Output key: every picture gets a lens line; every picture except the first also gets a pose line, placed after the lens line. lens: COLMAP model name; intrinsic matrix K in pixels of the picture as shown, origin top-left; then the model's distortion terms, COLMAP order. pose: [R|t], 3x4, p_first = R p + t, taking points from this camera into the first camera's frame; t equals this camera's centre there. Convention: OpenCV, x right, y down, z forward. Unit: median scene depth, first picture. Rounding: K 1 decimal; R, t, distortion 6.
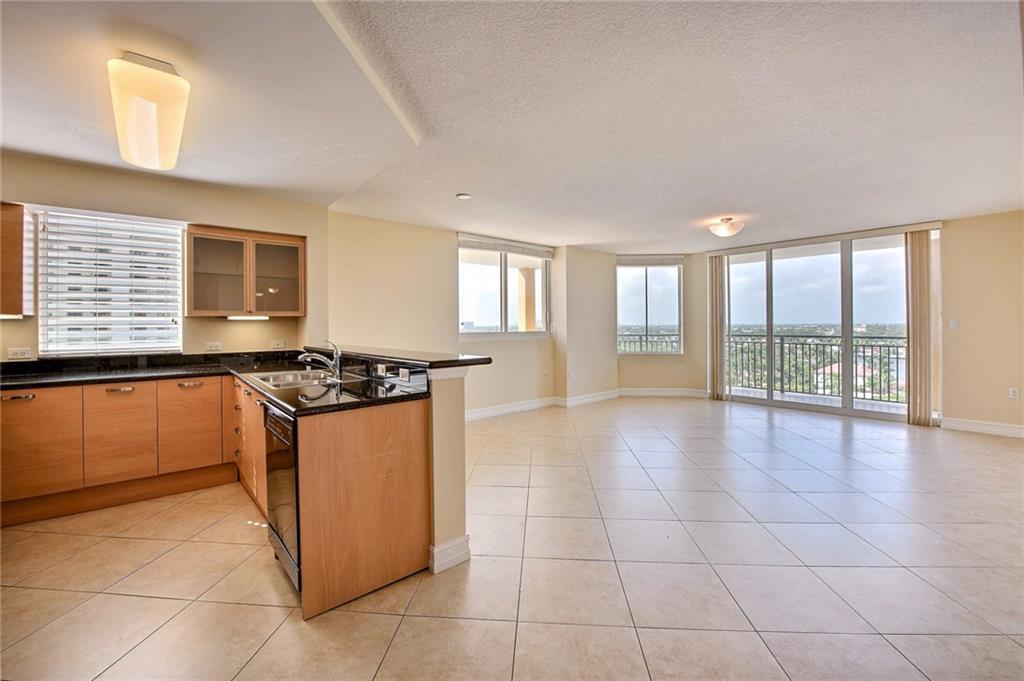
lens RADIAL K [[419.6, 0, 510.7], [0, 419.6, 322.3], [0, 0, 1]] dist [-0.018593, -0.000496]
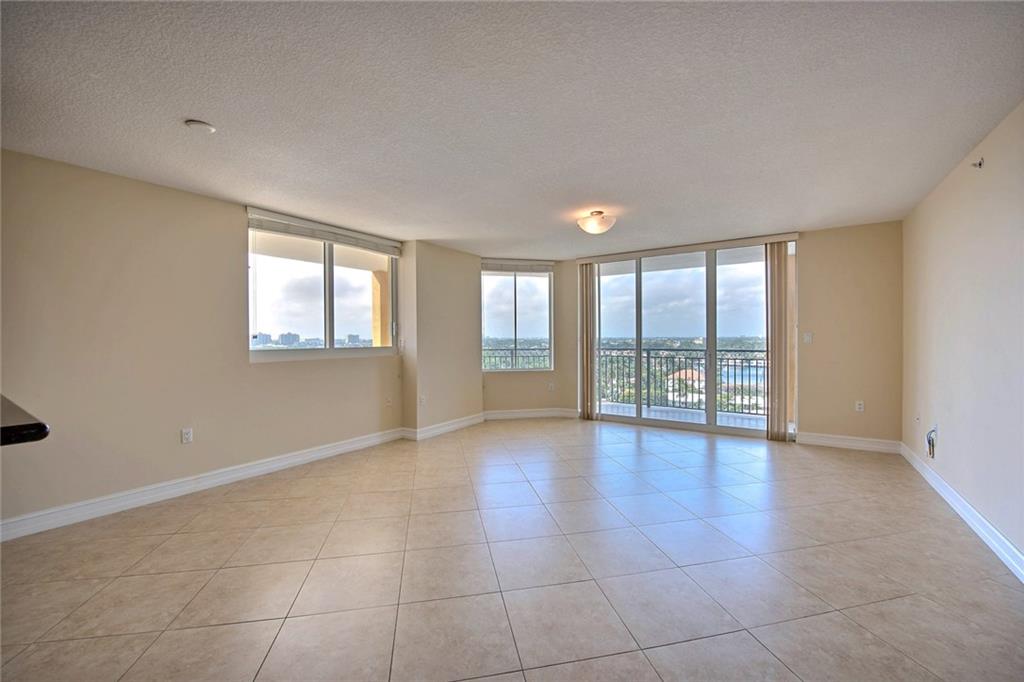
lens RADIAL K [[407.0, 0, 515.3], [0, 407.0, 338.8], [0, 0, 1]] dist [-0.018330, -0.000054]
pose [[0.961789, -0.000878, 0.273791, 0.119747], [-0.001265, 0.999970, 0.007651, 0.000818], [-0.273789, -0.007704, 0.961759, 0.227568]]
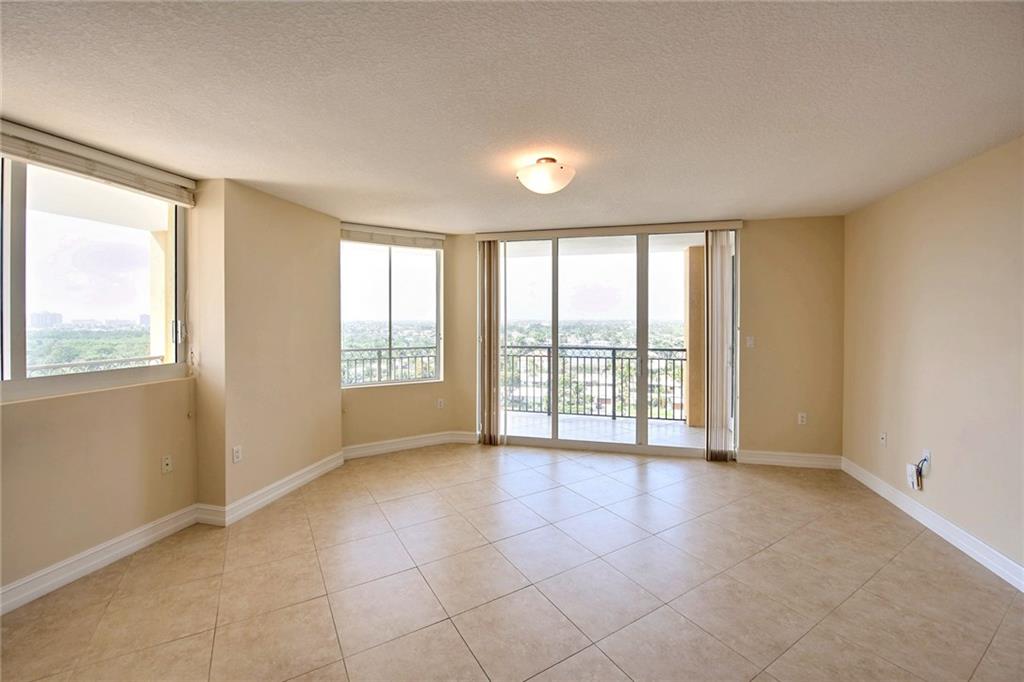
lens RADIAL K [[413.7, 0, 514.8], [0, 413.7, 321.3], [0, 0, 1]] dist [-0.016664, -0.000172]
pose [[0.809693, 0.002772, 0.586847, 0.149074], [-0.008016, 0.999948, 0.006336, -0.035511], [-0.586799, -0.009834, 0.809673, 0.518299]]
